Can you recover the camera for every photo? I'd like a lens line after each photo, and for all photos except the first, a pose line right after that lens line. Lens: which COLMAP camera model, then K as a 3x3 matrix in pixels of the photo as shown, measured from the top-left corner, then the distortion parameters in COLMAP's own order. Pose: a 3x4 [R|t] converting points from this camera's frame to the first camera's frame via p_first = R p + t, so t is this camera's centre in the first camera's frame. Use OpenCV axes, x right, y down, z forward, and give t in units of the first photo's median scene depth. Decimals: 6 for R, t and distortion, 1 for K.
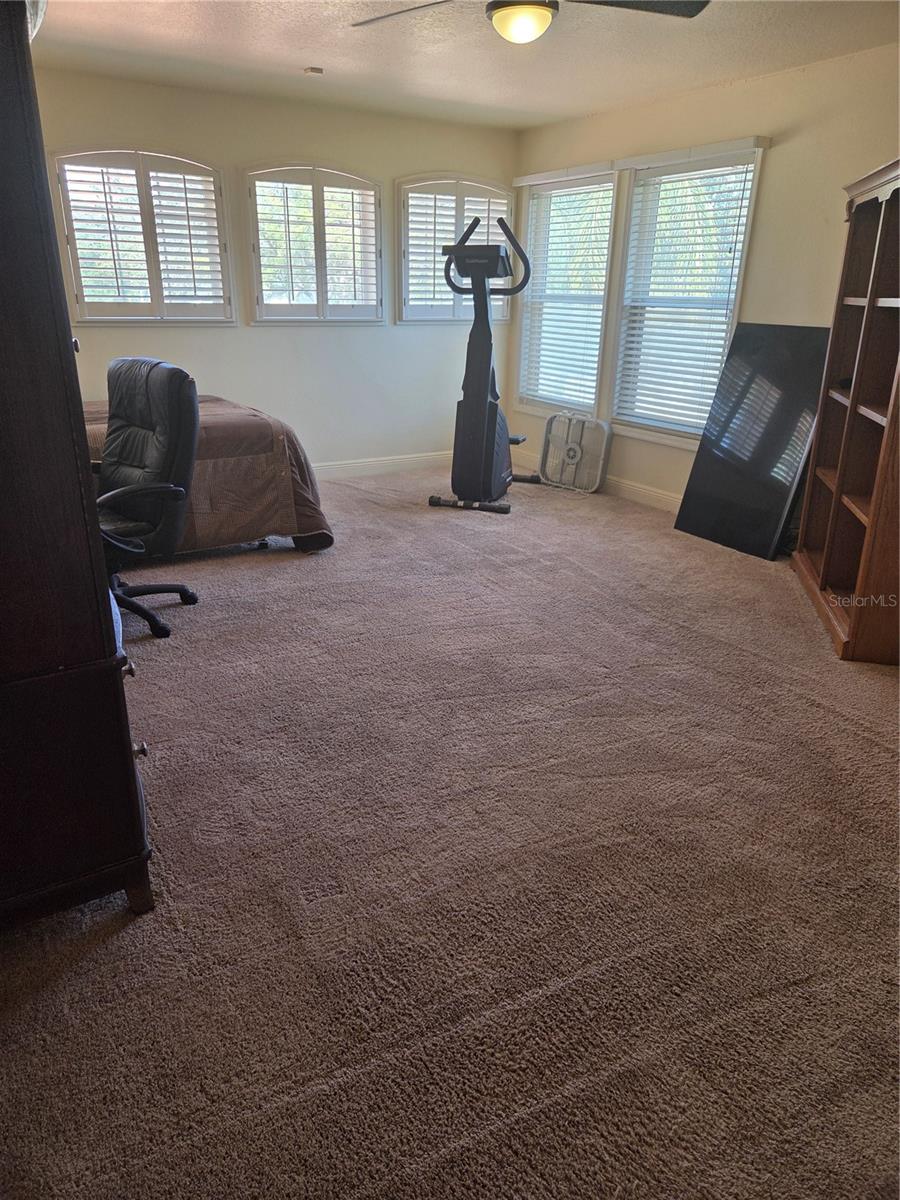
lens RADIAL K [[788.9, 0, 448.9], [0, 788.9, 616.6], [0, 0, 1]] dist [-0.002669, -0.002645]
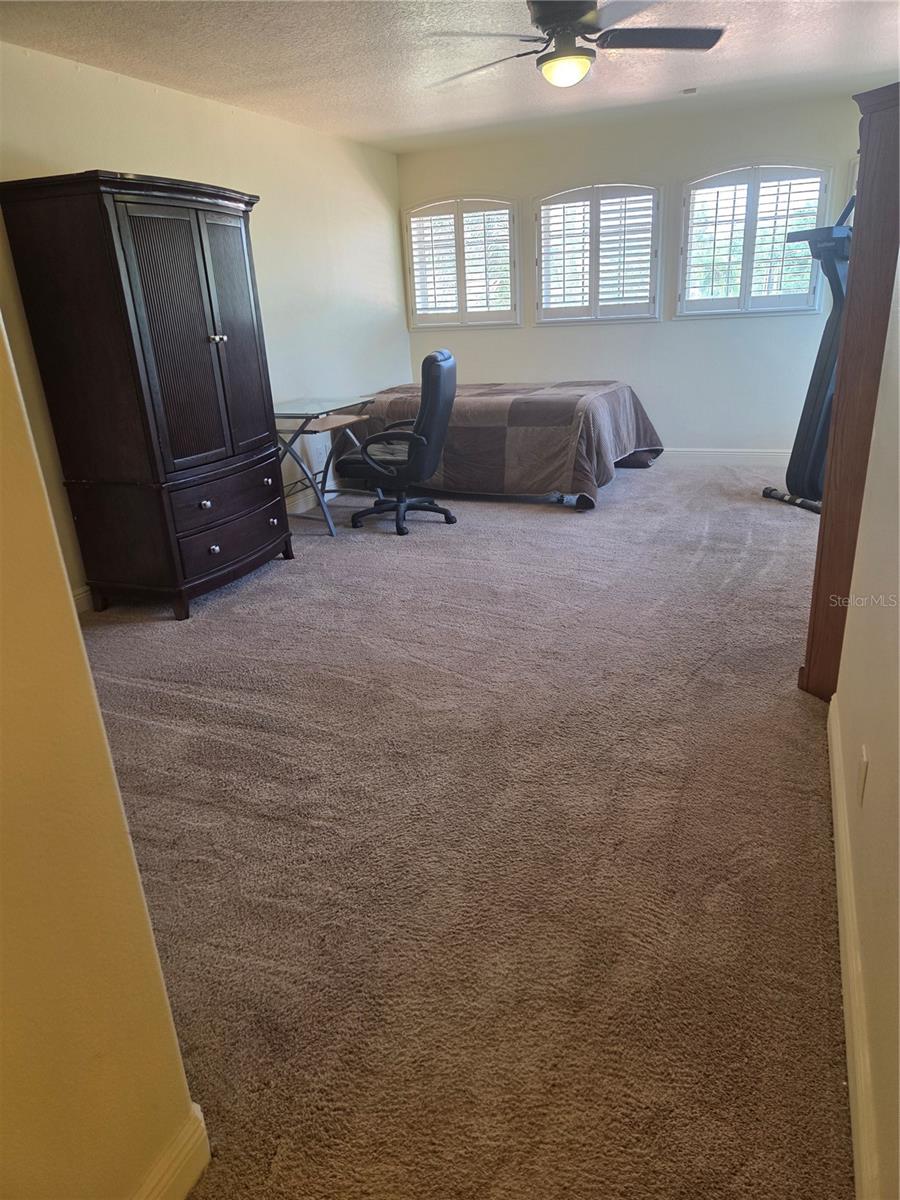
lens RADIAL K [[802.4, 0, 450.0], [0, 802.4, 600.0], [0, 0, 1]] dist [0.042153, 0.000862]
pose [[0.598930, 0.234693, -0.765638, 0.692571], [-0.246923, 0.963628, 0.102224, -0.027110], [0.761782, 0.127828, 0.635097, 0.087118]]
